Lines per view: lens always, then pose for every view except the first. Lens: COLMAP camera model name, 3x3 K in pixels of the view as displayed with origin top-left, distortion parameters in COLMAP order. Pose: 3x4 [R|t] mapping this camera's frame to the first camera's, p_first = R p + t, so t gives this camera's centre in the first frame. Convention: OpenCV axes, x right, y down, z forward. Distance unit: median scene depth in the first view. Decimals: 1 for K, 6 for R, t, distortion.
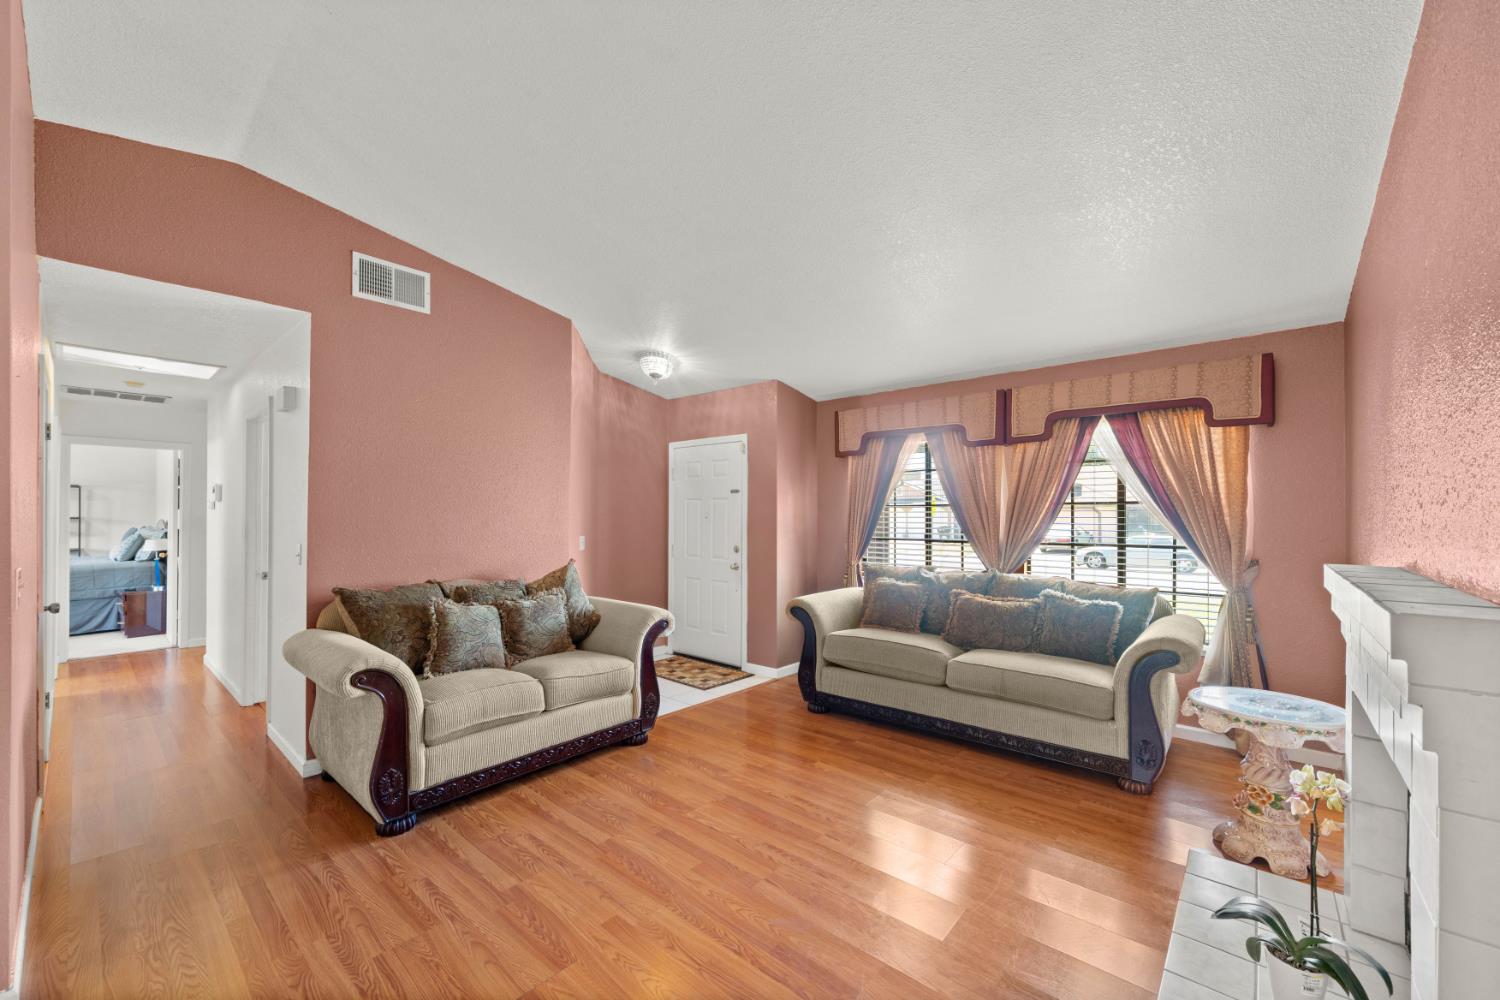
lens RADIAL K [[576.1, 0, 758.1], [0, 576.1, 510.0], [0, 0, 1]] dist [-0.000921, -0.000066]
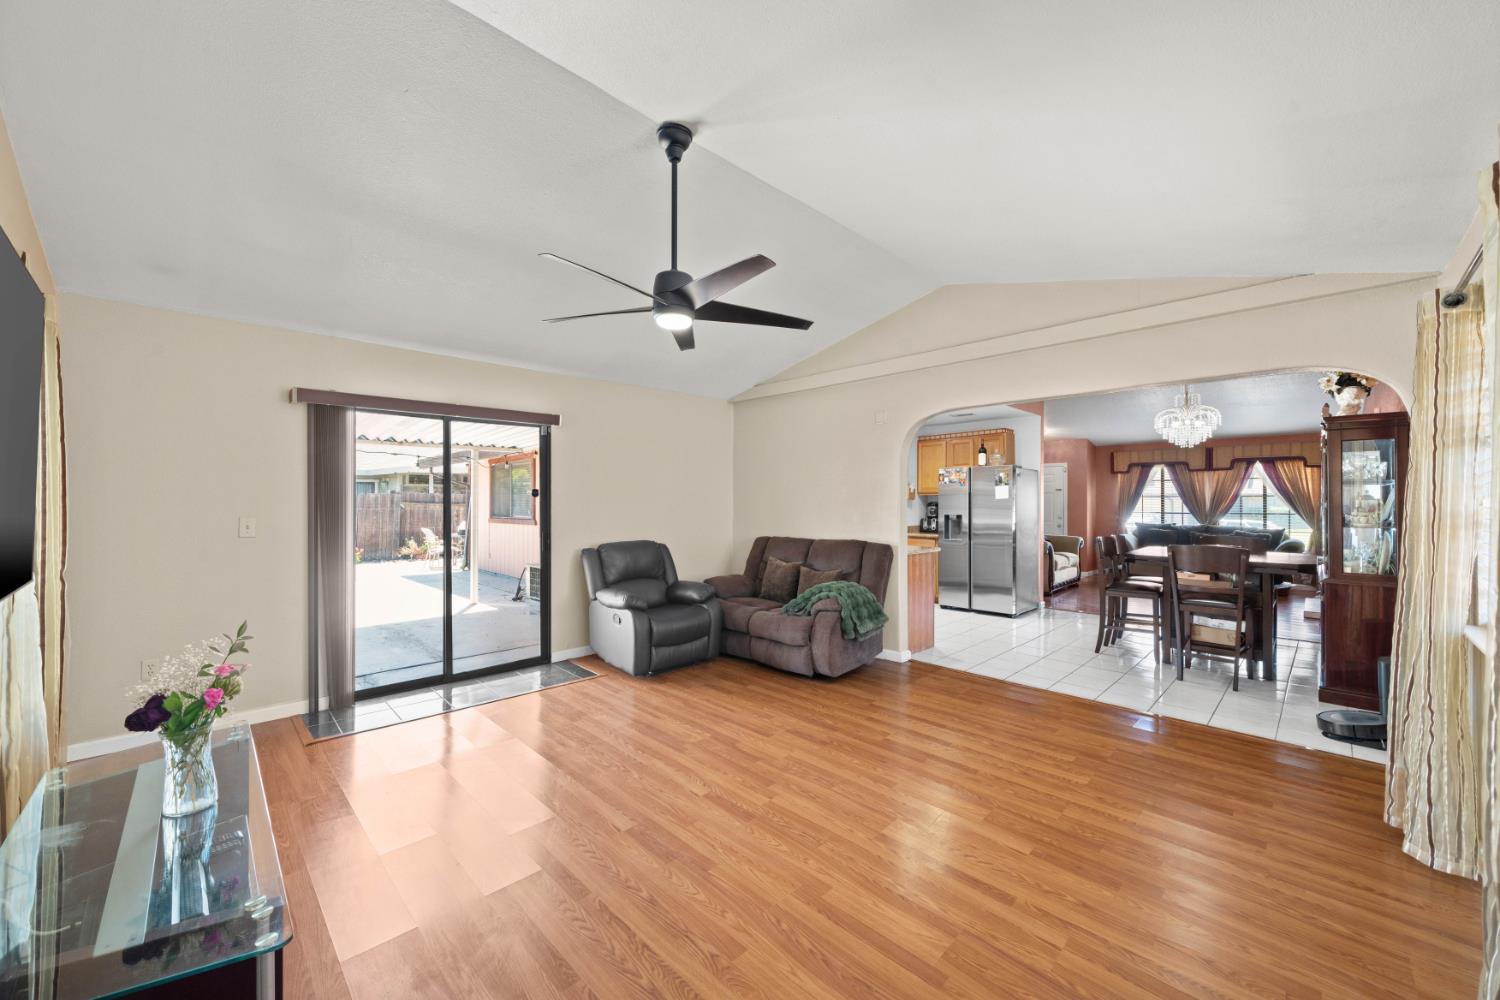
lens RADIAL K [[576.1, 0, 743.5], [0, 576.1, 497.6], [0, 0, 1]] dist [-0.000921, -0.000066]
pose [[0.997497, -0.000013, -0.070715, -1.436047], [-0.000006, 1.000000, -0.000275, -0.004813], [0.070715, 0.000274, 0.997497, -1.628417]]
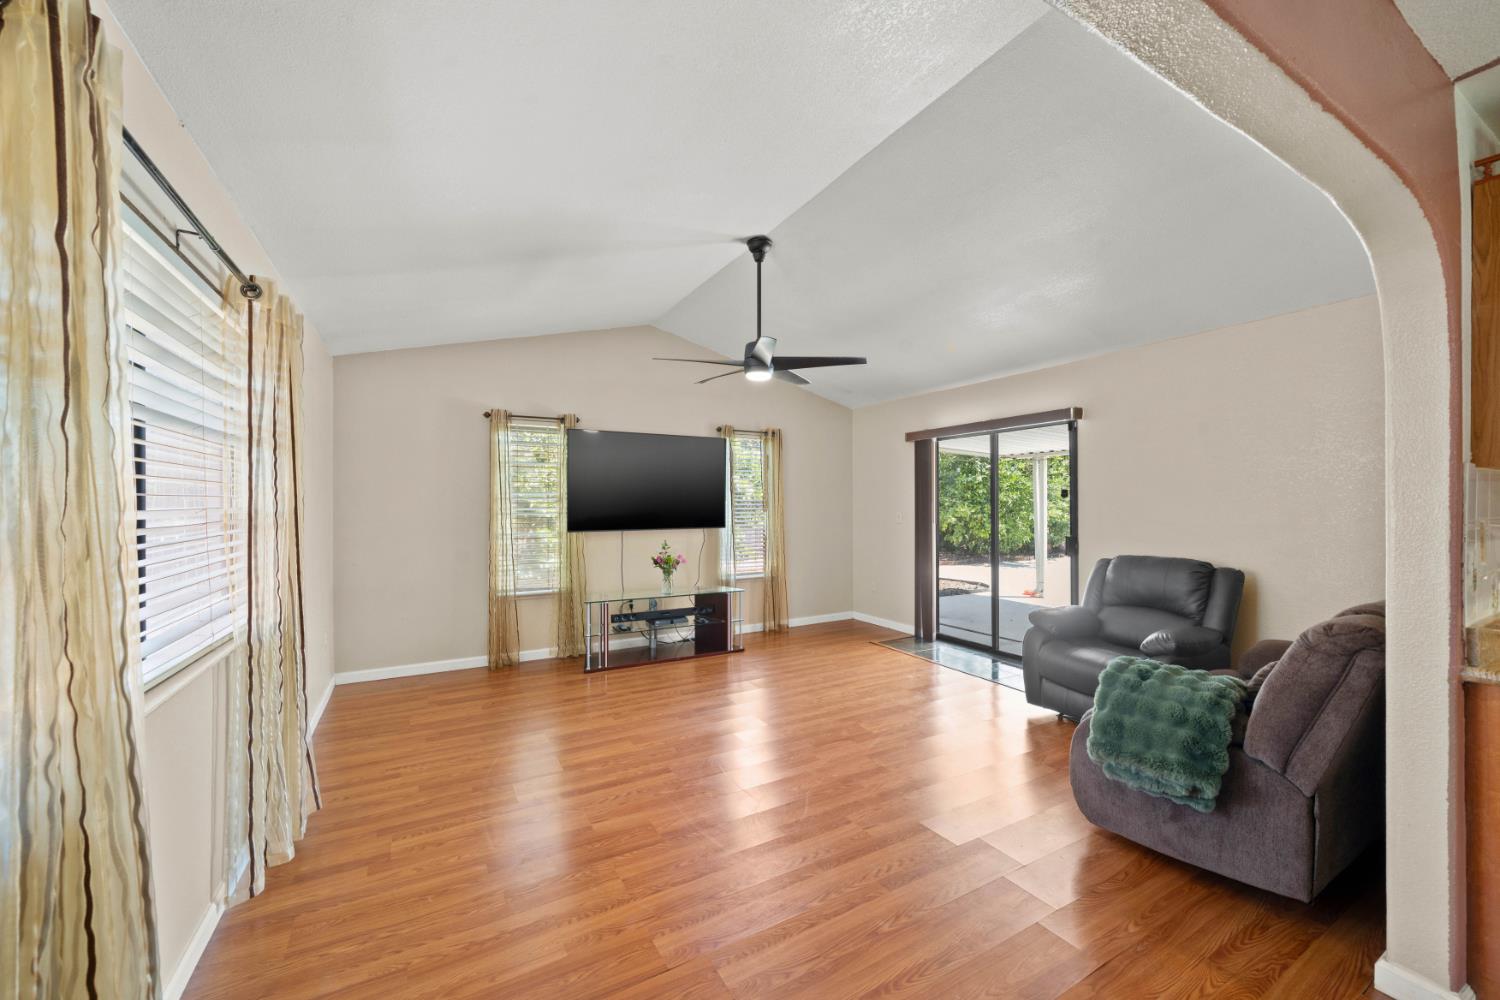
lens RADIAL K [[576.1, 0, 744.1], [0, 576.1, 500.1], [0, 0, 1]] dist [-0.000921, -0.000066]
pose [[-0.334403, -0.004321, -0.942420, -0.598880], [0.007917, 0.999941, -0.007394, 0.002460], [0.942397, -0.009933, -0.334349, -0.595449]]
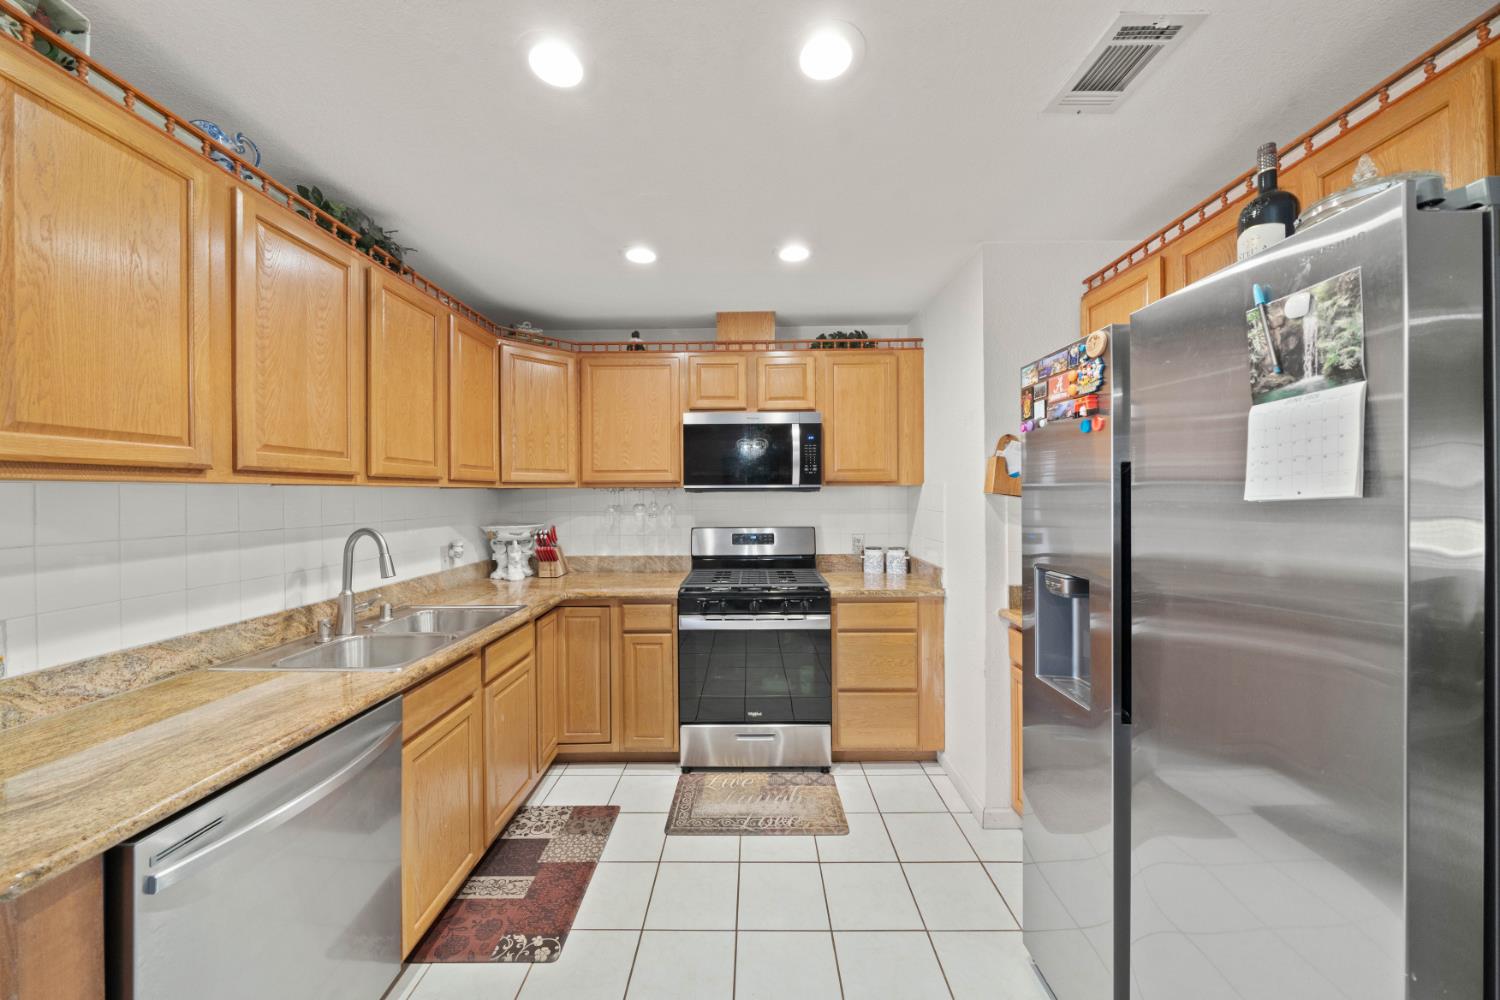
lens RADIAL K [[513.6, 0, 748.9], [0, 513.6, 497.0], [0, 0, 1]] dist [-0.002920, 0.000241]
pose [[0.651054, -0.002492, -0.759027, -0.737026], [0.014476, 0.999853, 0.009134, -0.007379], [0.758893, -0.016934, 0.650995, -0.047173]]
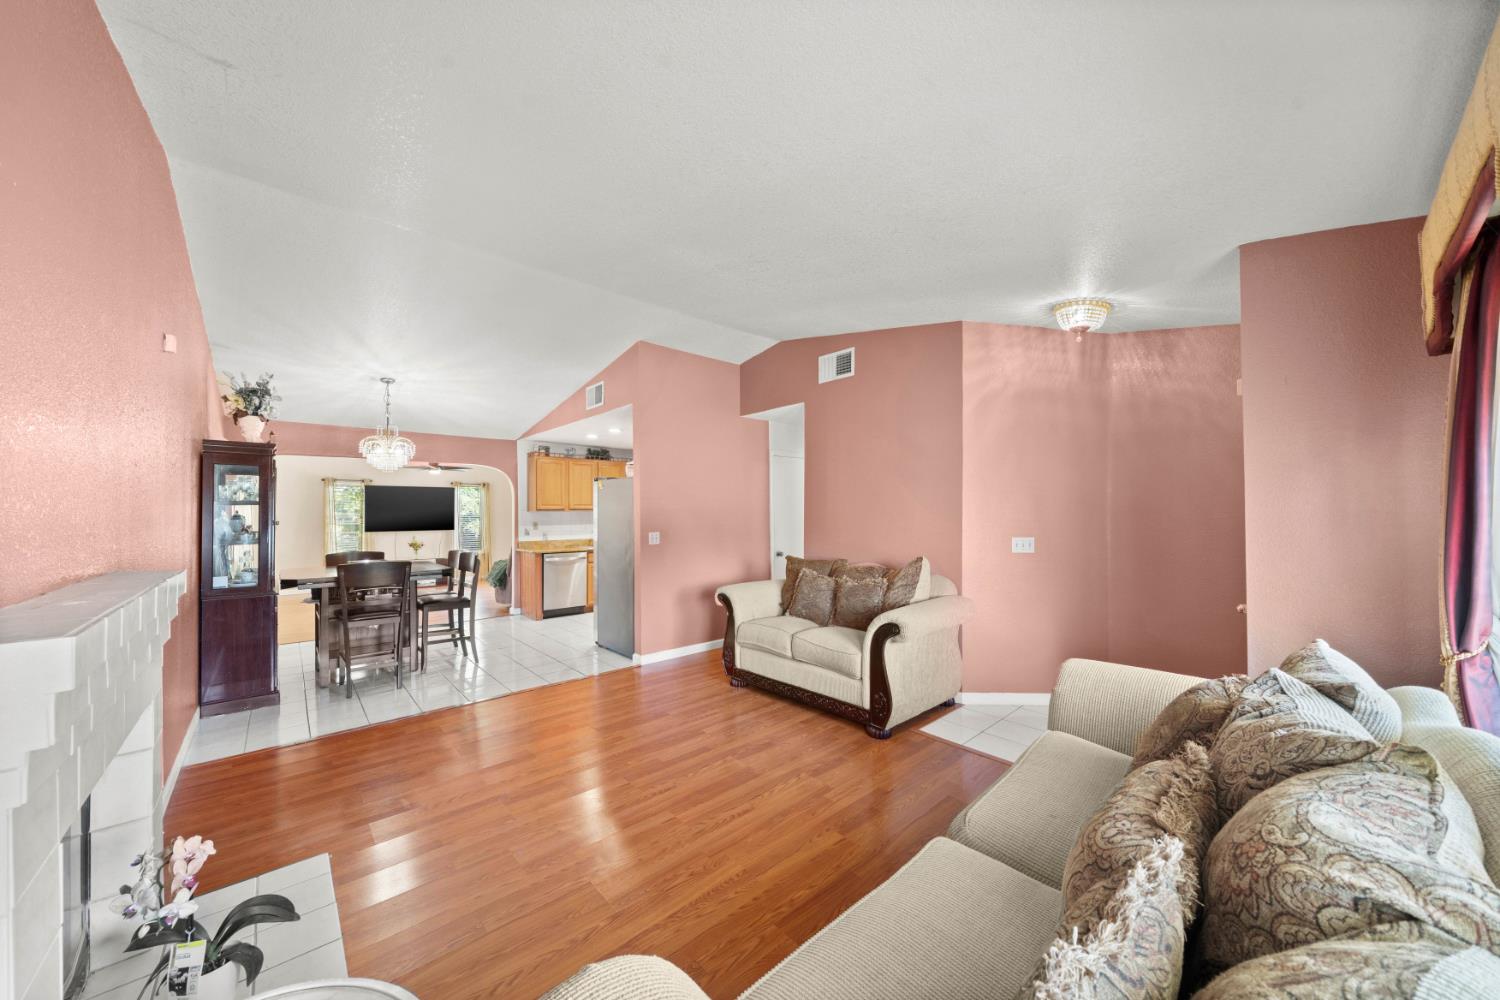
lens RADIAL K [[513.6, 0, 735.5], [0, 513.6, 512.3], [0, 0, 1]] dist [-0.002920, 0.000241]
pose [[-0.122370, -0.005520, -0.992469, 0.686469], [0.011999, 0.999903, -0.007041, 0.005467], [0.992412, -0.012770, -0.122291, 0.806162]]
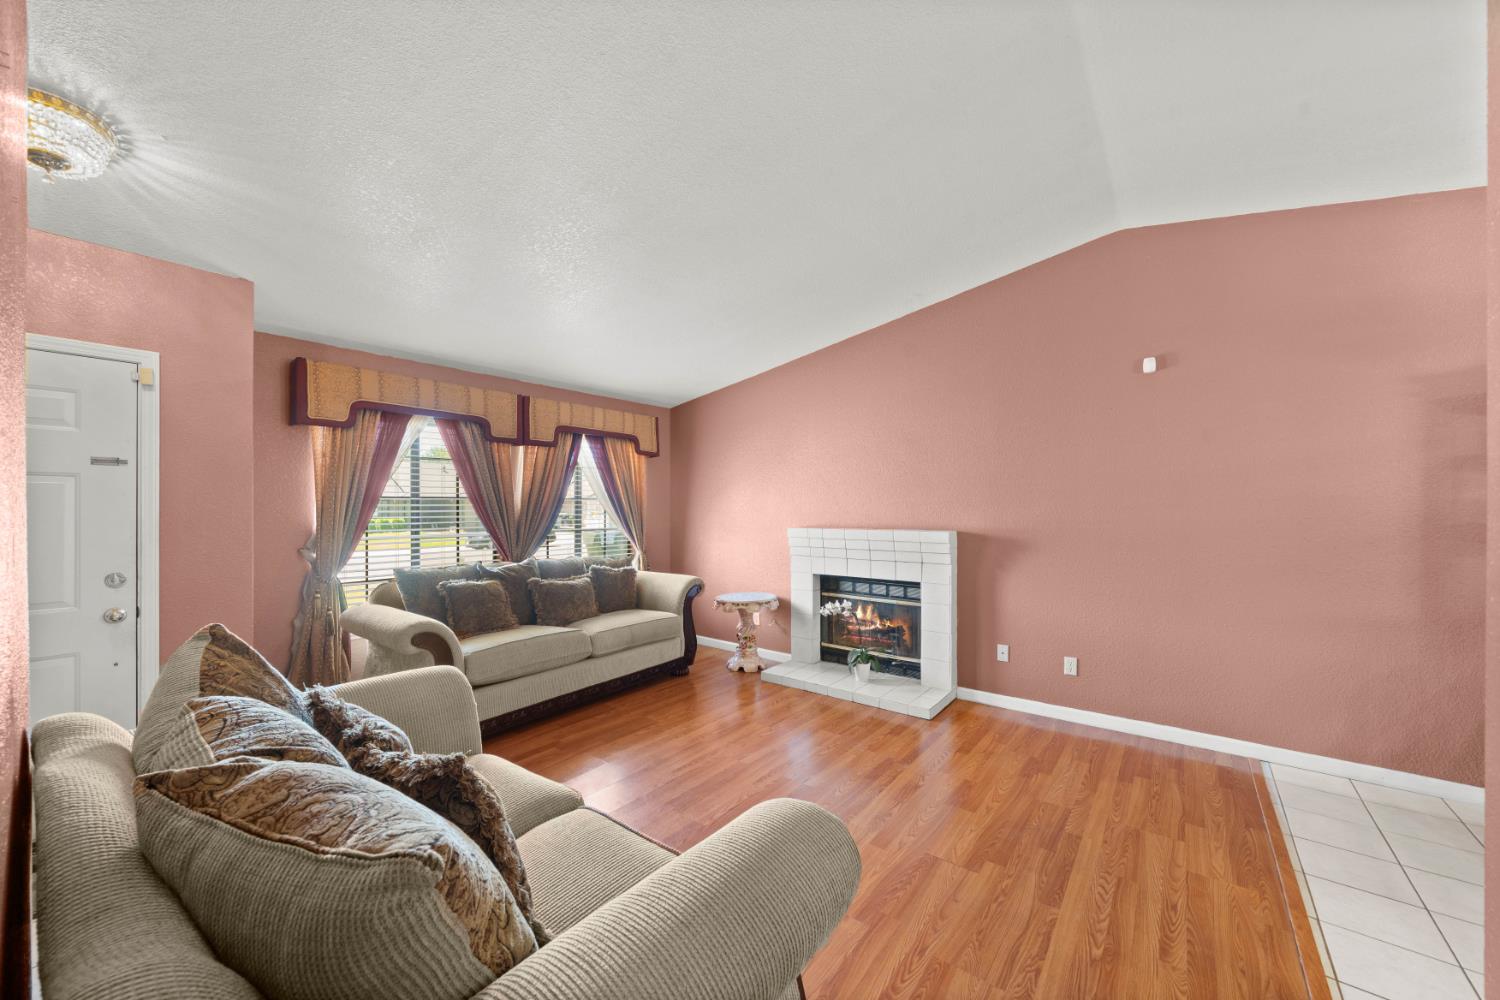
lens RADIAL K [[576.1, 0, 773.9], [0, 576.1, 503.0], [0, 0, 1]] dist [-0.000921, -0.000066]
pose [[-0.067939, 0.007488, 0.997661, -0.774223], [-0.007381, 0.999941, -0.008007, 0.003167], [-0.997662, -0.007908, -0.067879, 0.654505]]
